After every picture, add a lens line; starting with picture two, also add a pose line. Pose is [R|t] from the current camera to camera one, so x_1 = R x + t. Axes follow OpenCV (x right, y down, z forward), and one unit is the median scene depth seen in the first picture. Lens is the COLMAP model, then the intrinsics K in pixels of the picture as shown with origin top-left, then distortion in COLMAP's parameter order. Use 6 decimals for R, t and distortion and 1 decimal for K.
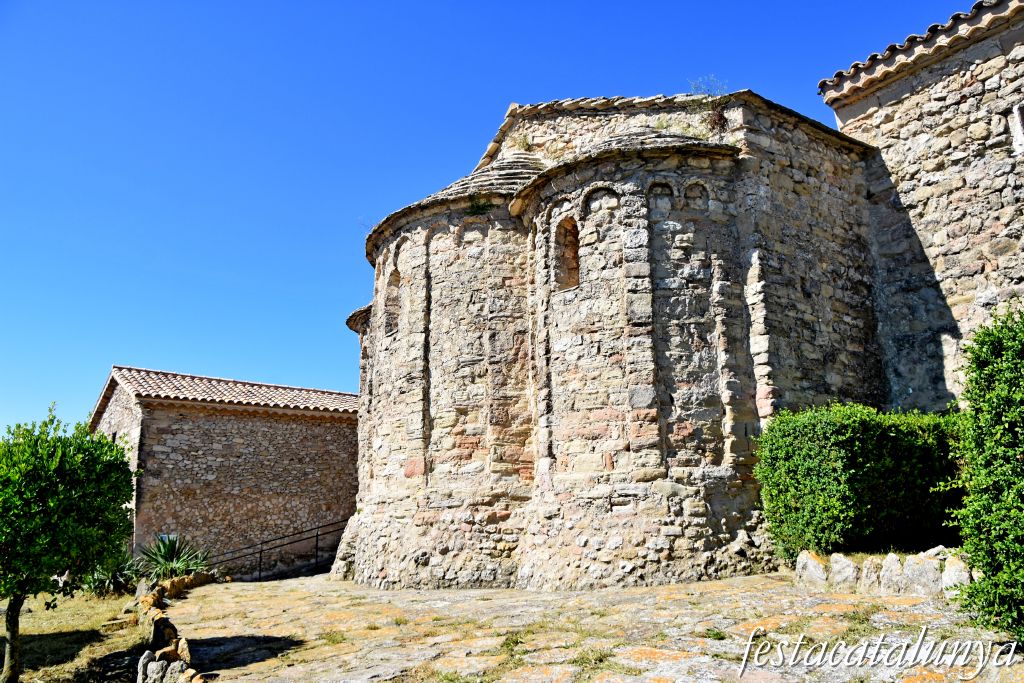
lens RADIAL K [[797.1, 0, 513.9], [0, 797.1, 364.9], [0, 0, 1]] dist [-0.162646, 0.098623]
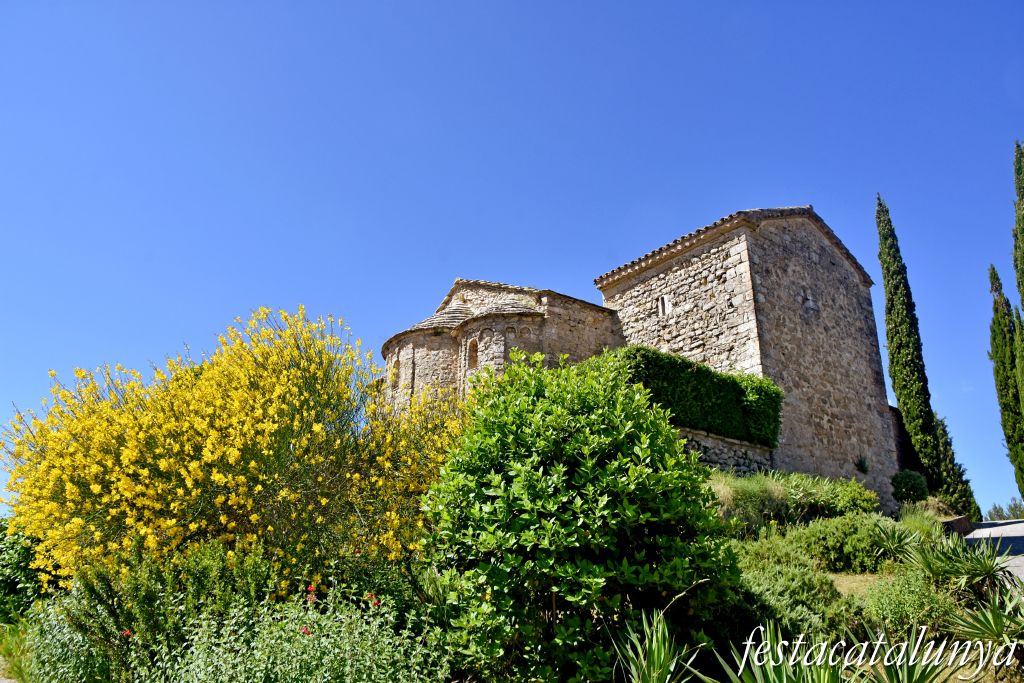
lens RADIAL K [[797.1, 0, 513.9], [0, 797.1, 364.9], [0, 0, 1]] dist [-0.162646, 0.098623]
pose [[0.998552, 0.028401, 0.045684, 0.074688], [-0.022247, 0.991266, -0.129990, 0.188835], [-0.048977, 0.128786, 0.990462, -1.301713]]
